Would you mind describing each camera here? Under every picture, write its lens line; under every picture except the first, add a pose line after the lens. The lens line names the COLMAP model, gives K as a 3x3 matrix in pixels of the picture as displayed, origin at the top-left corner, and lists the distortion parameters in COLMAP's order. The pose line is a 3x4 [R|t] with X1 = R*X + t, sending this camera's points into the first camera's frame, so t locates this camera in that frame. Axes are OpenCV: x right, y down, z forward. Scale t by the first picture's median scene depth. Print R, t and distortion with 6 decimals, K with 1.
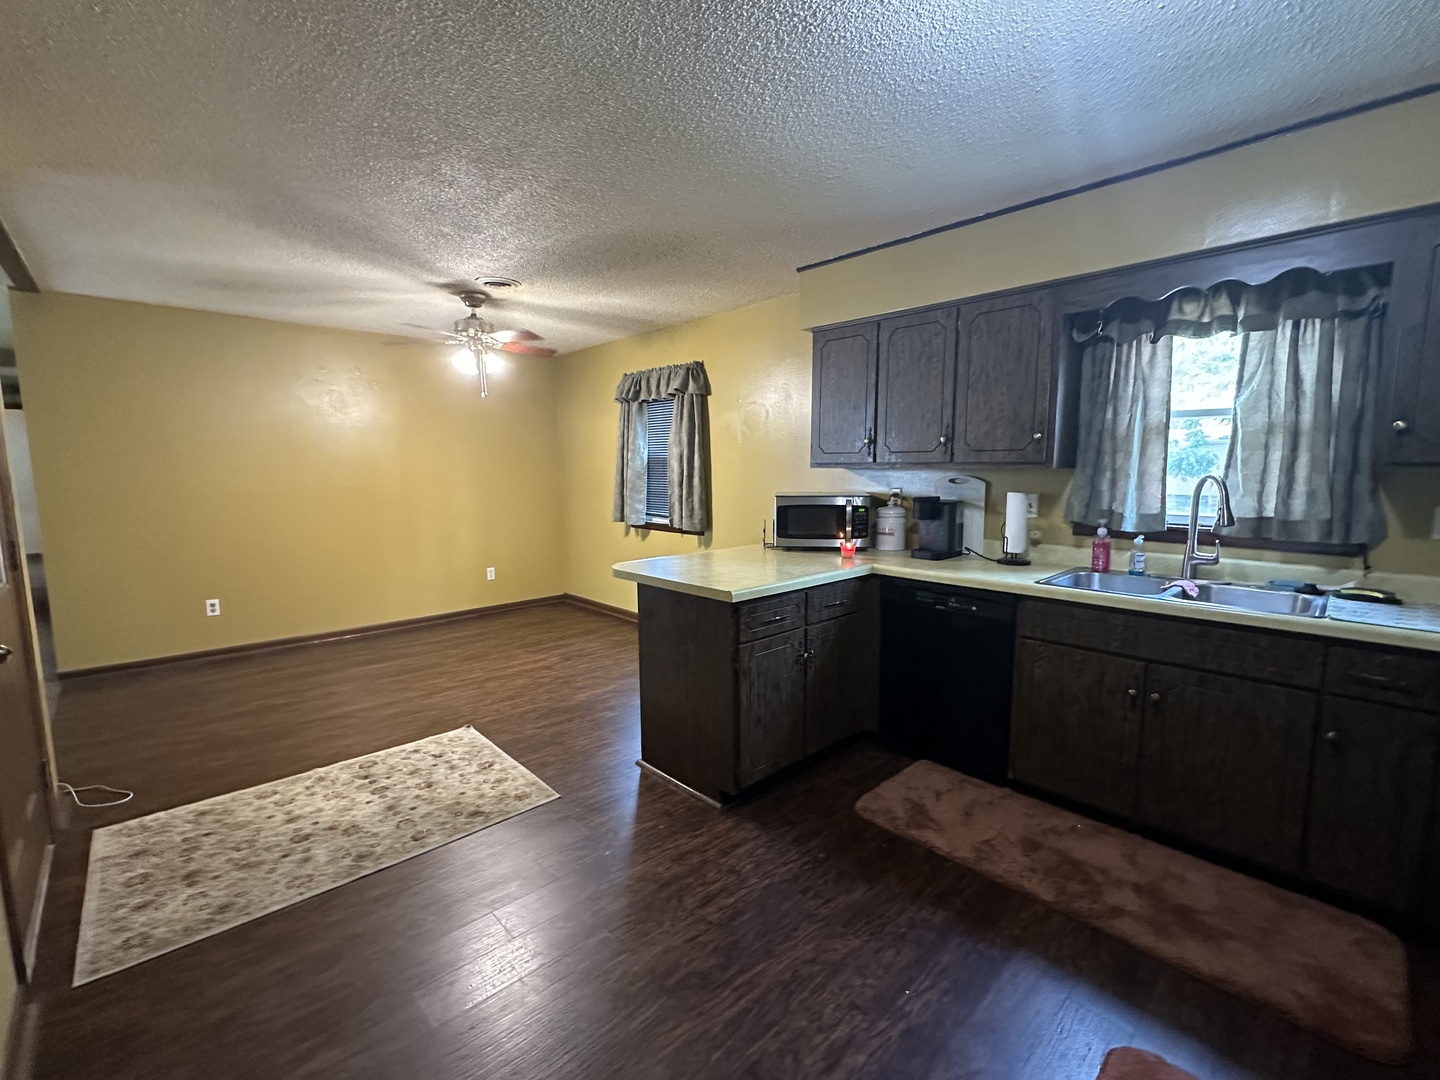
lens RADIAL K [[621.9, 0, 722.0], [0, 621.9, 540.5], [0, 0, 1]] dist [-0.000135, 0.000198]
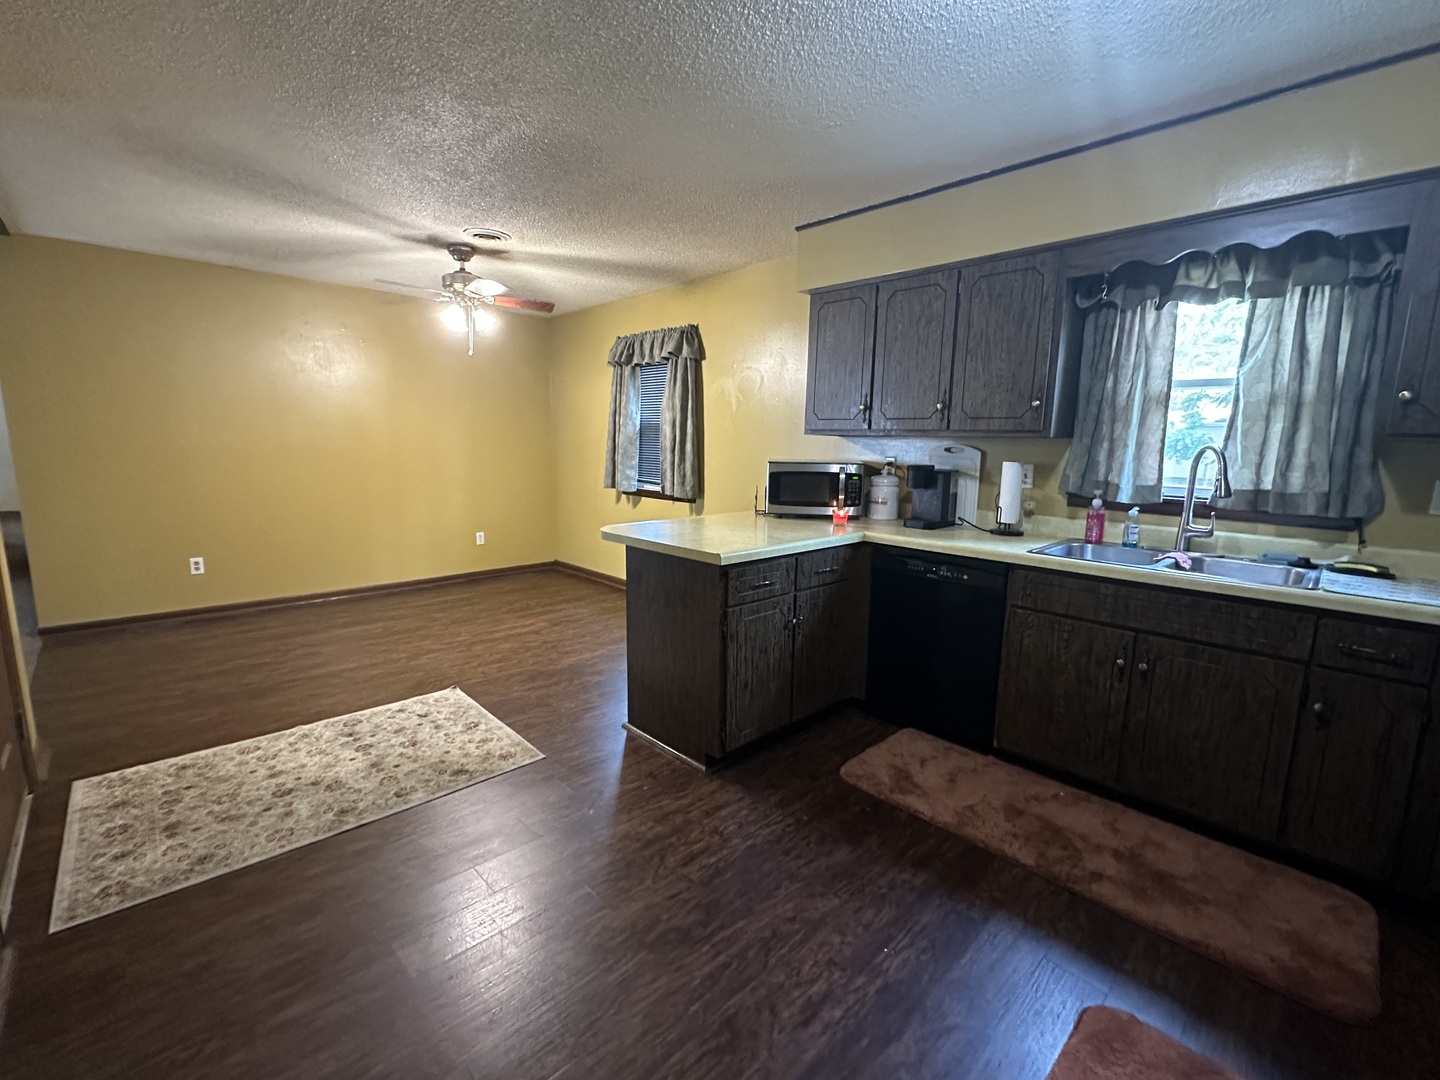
lens RADIAL K [[622.1, 0, 720.0], [0, 622.1, 540.0], [0, 0, 1]] dist [-0.000734, 0.000516]
pose [[0.999773, 0.019695, 0.008159, 0.005413], [-0.020013, 0.998964, 0.040868, 0.017373], [-0.007346, -0.041022, 0.999131, 0.014957]]
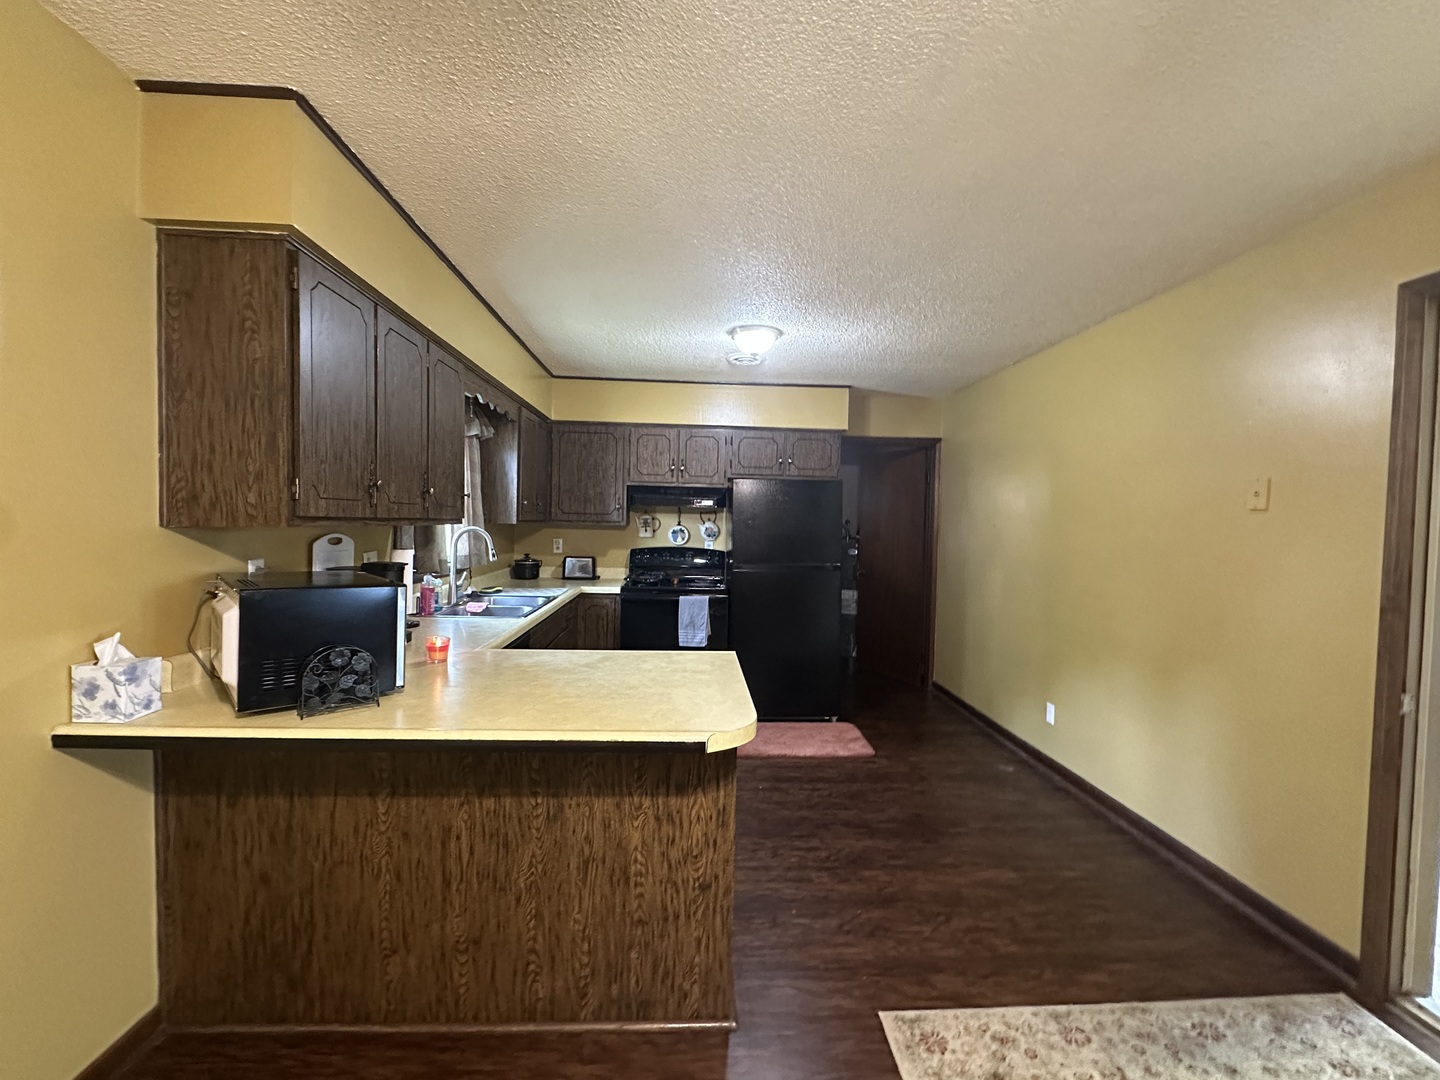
lens RADIAL K [[624.0, 0, 718.3], [0, 624.0, 538.4], [0, 0, 1]] dist [-0.002042, -0.000277]
pose [[-0.759179, -0.031990, 0.650095, -0.563367], [0.059520, 0.991195, 0.118282, -0.202262], [-0.648155, 0.128491, -0.750590, 1.595831]]
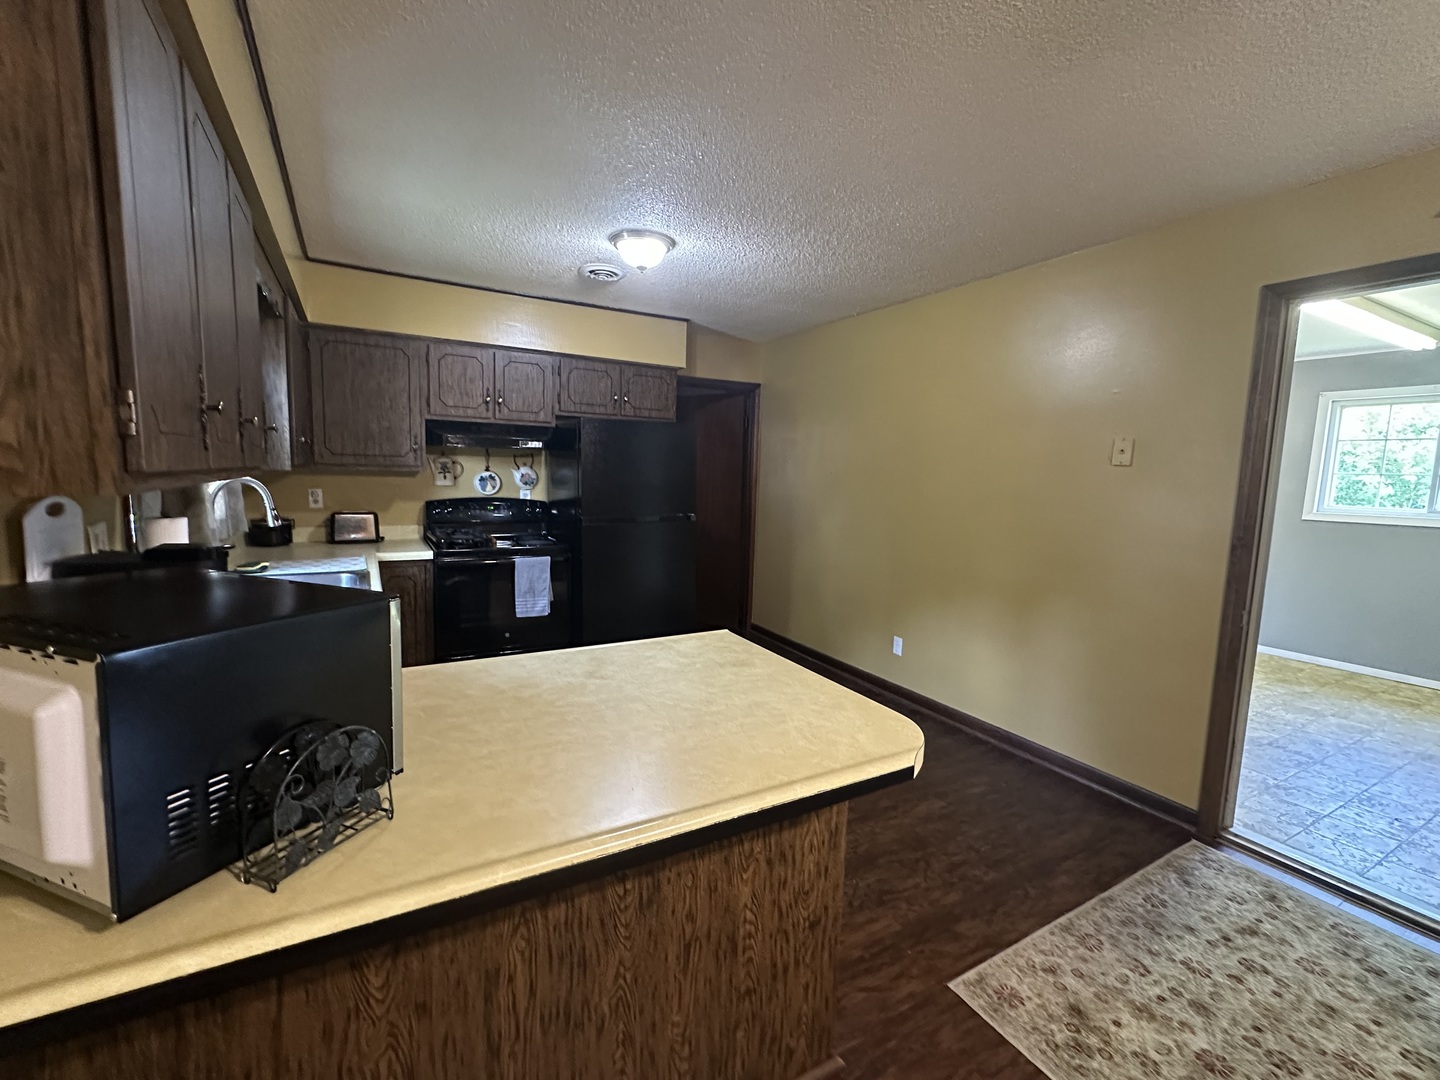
lens RADIAL K [[624.0, 0, 718.3], [0, 624.0, 538.4], [0, 0, 1]] dist [-0.002042, -0.000277]
pose [[-0.971430, -0.051503, 0.231671, -0.152215], [0.002234, 0.974141, 0.225929, -0.211101], [-0.237316, 0.219991, -0.946195, 1.619156]]
